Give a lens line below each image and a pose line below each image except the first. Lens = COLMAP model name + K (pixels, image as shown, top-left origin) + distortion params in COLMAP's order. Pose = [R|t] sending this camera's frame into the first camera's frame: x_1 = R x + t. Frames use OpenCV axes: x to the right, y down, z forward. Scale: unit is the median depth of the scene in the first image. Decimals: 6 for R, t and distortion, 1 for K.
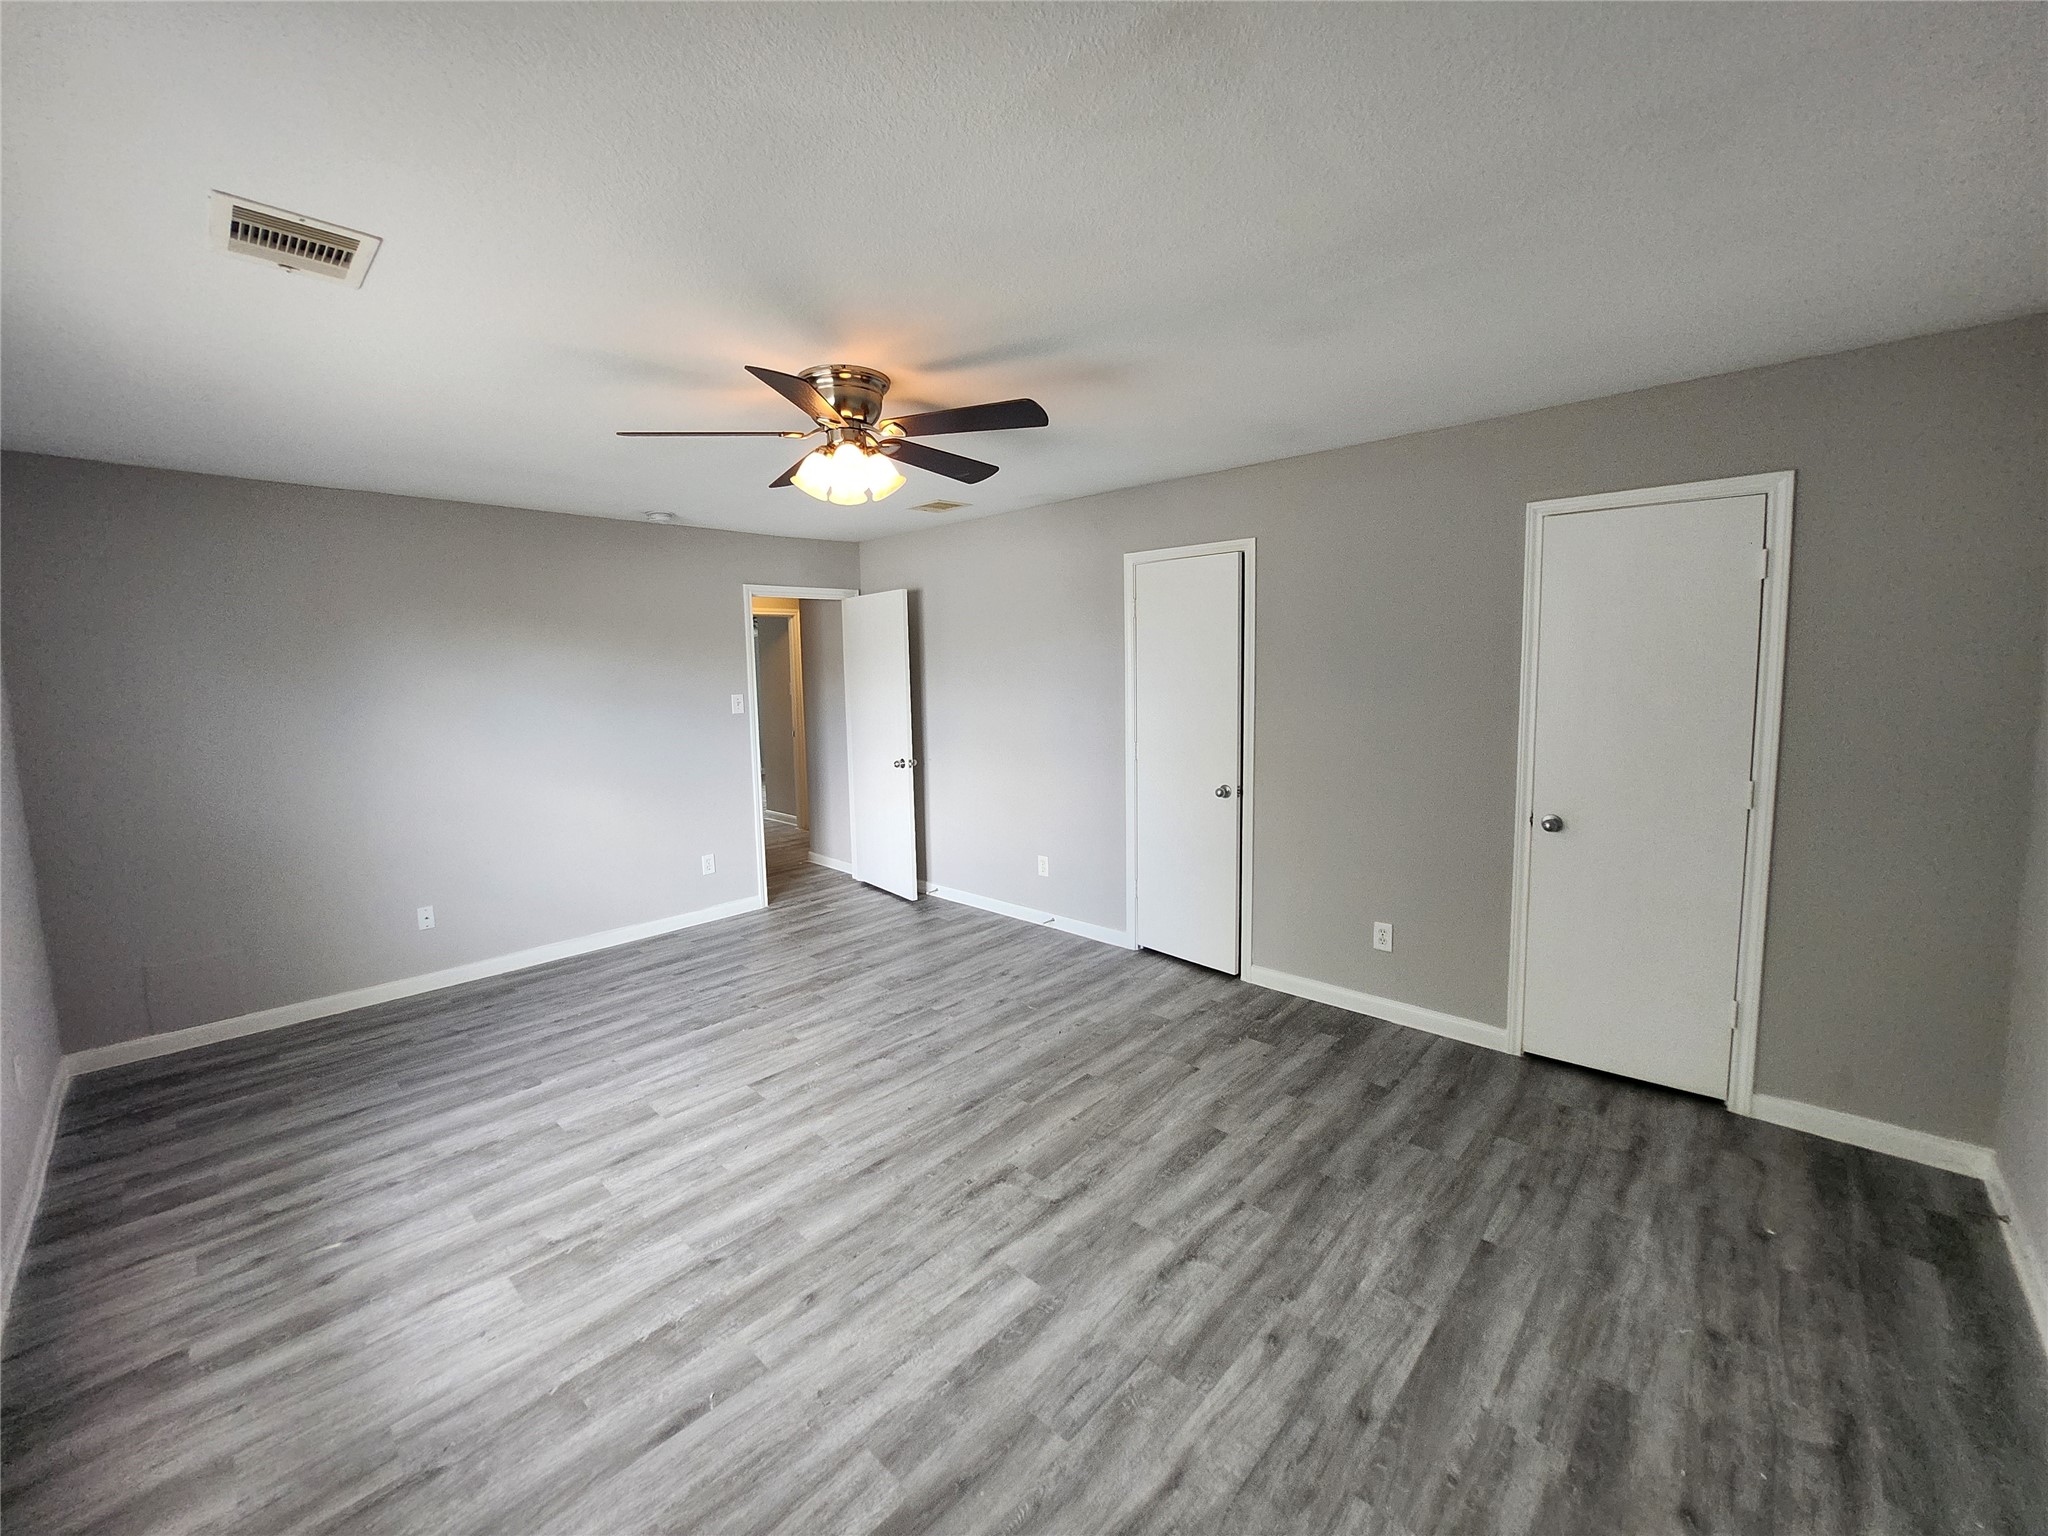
lens RADIAL K [[816.1, 0, 1012.8], [0, 816.1, 742.9], [0, 0, 1]] dist [-0.010745, -0.005469]
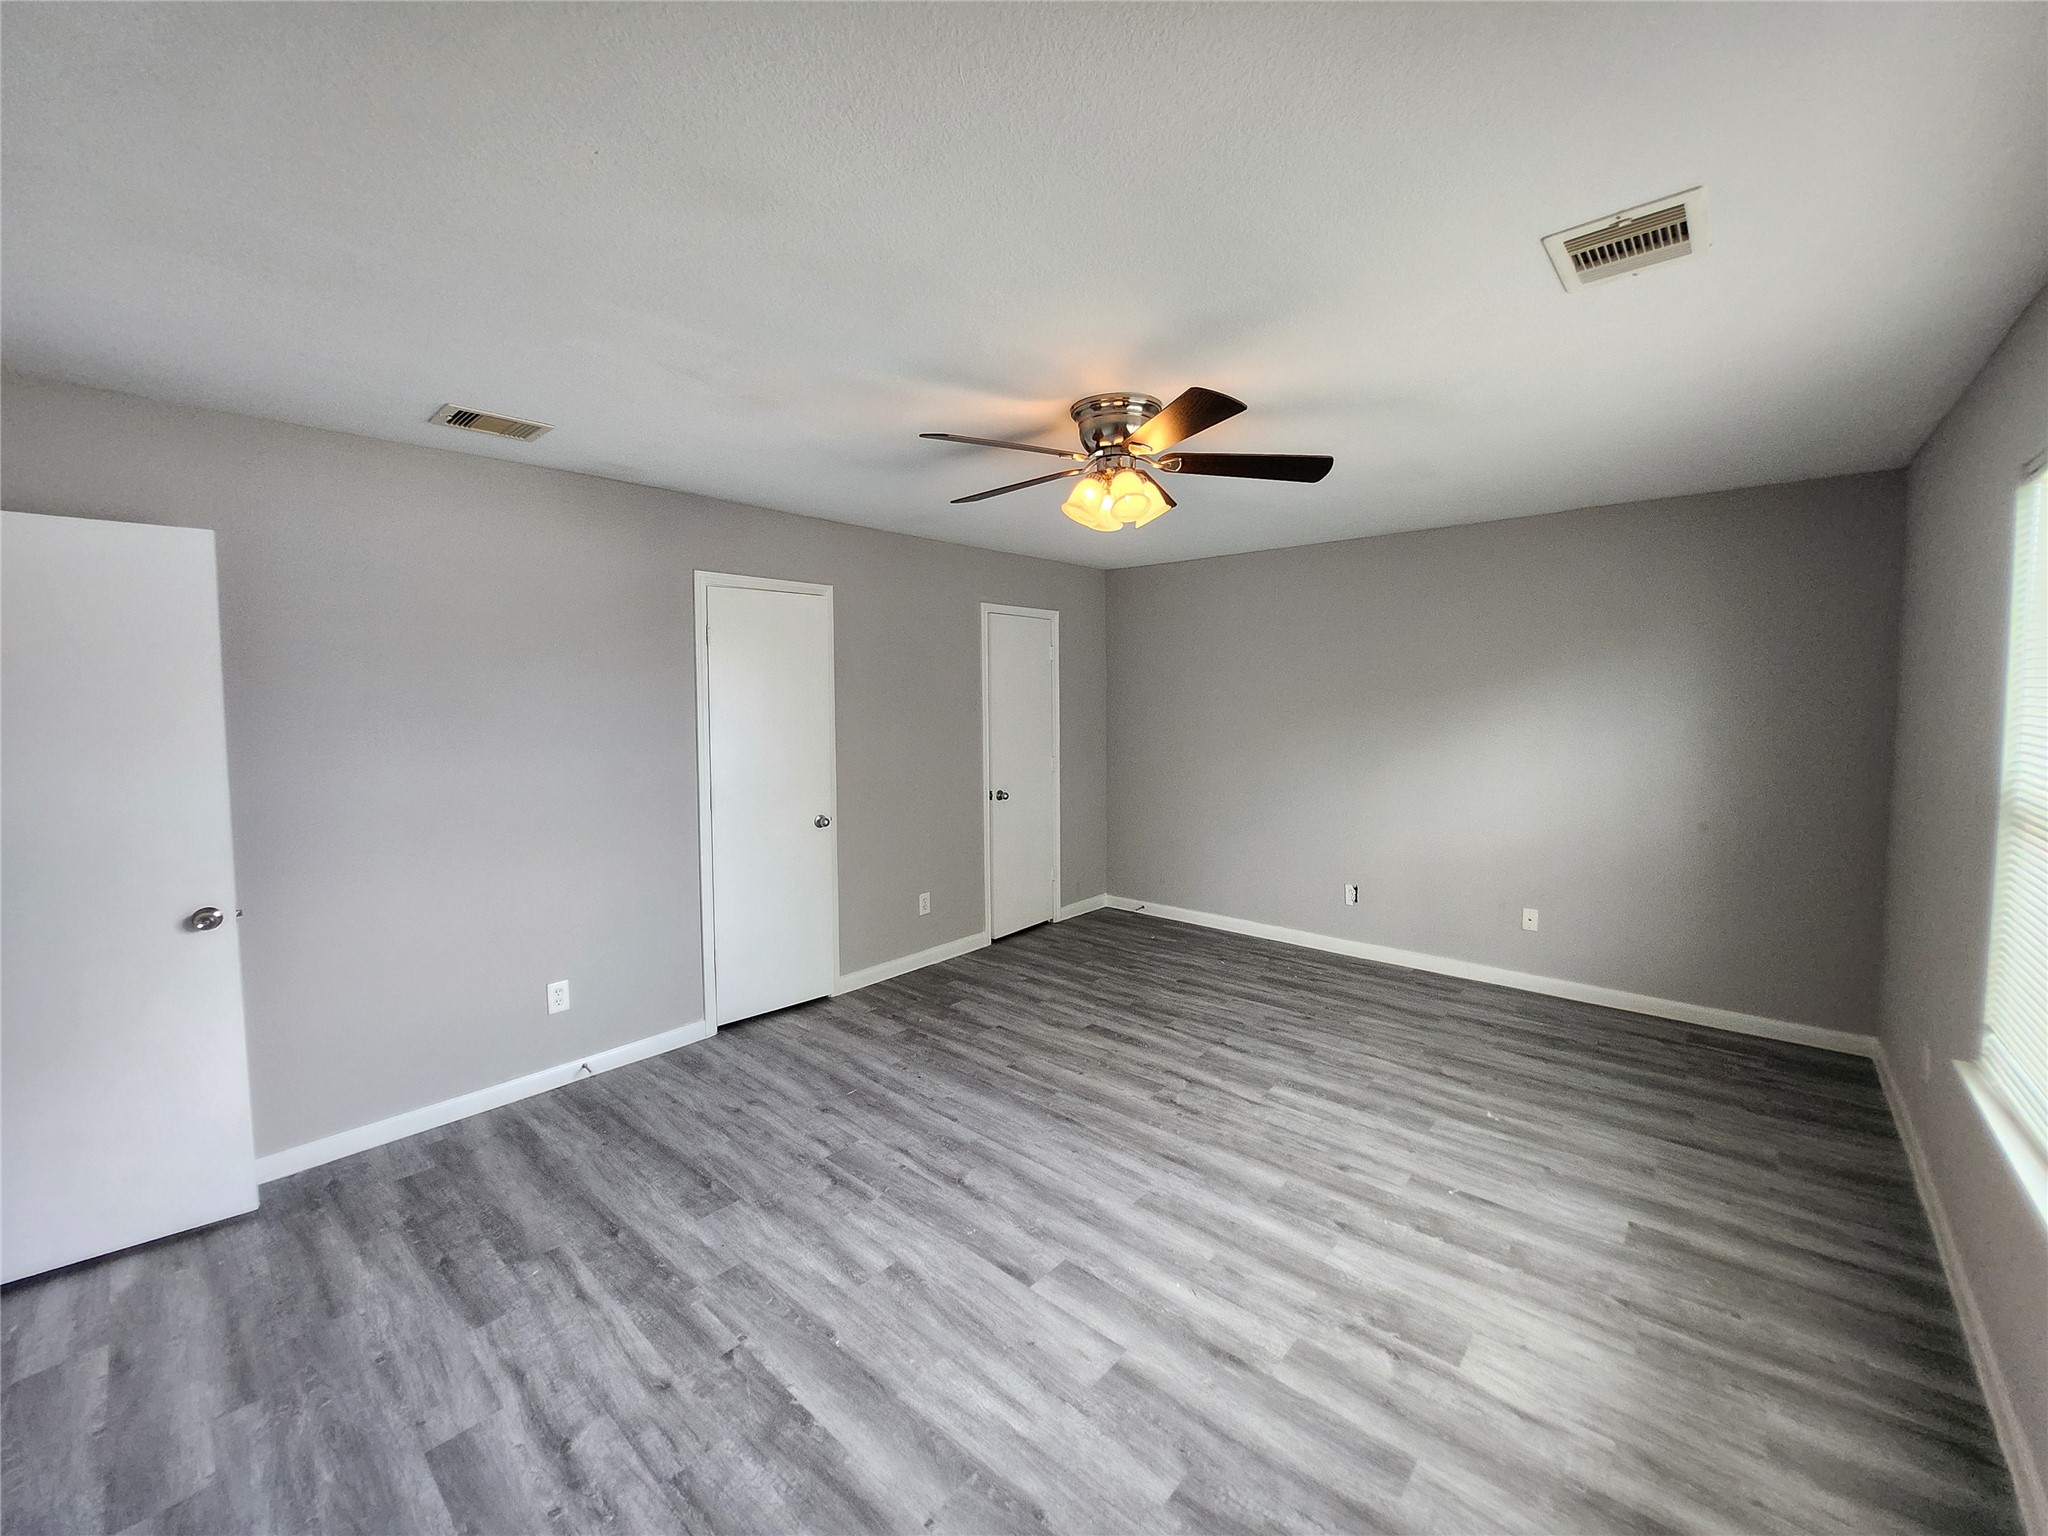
lens RADIAL K [[816.1, 0, 1012.8], [0, 816.1, 742.9], [0, 0, 1]] dist [-0.010745, -0.005469]
pose [[-0.028210, -0.037537, 0.998897, -1.204902], [0.103159, 0.993850, 0.040261, -0.087557], [-0.994265, 0.104181, -0.024164, 1.178206]]
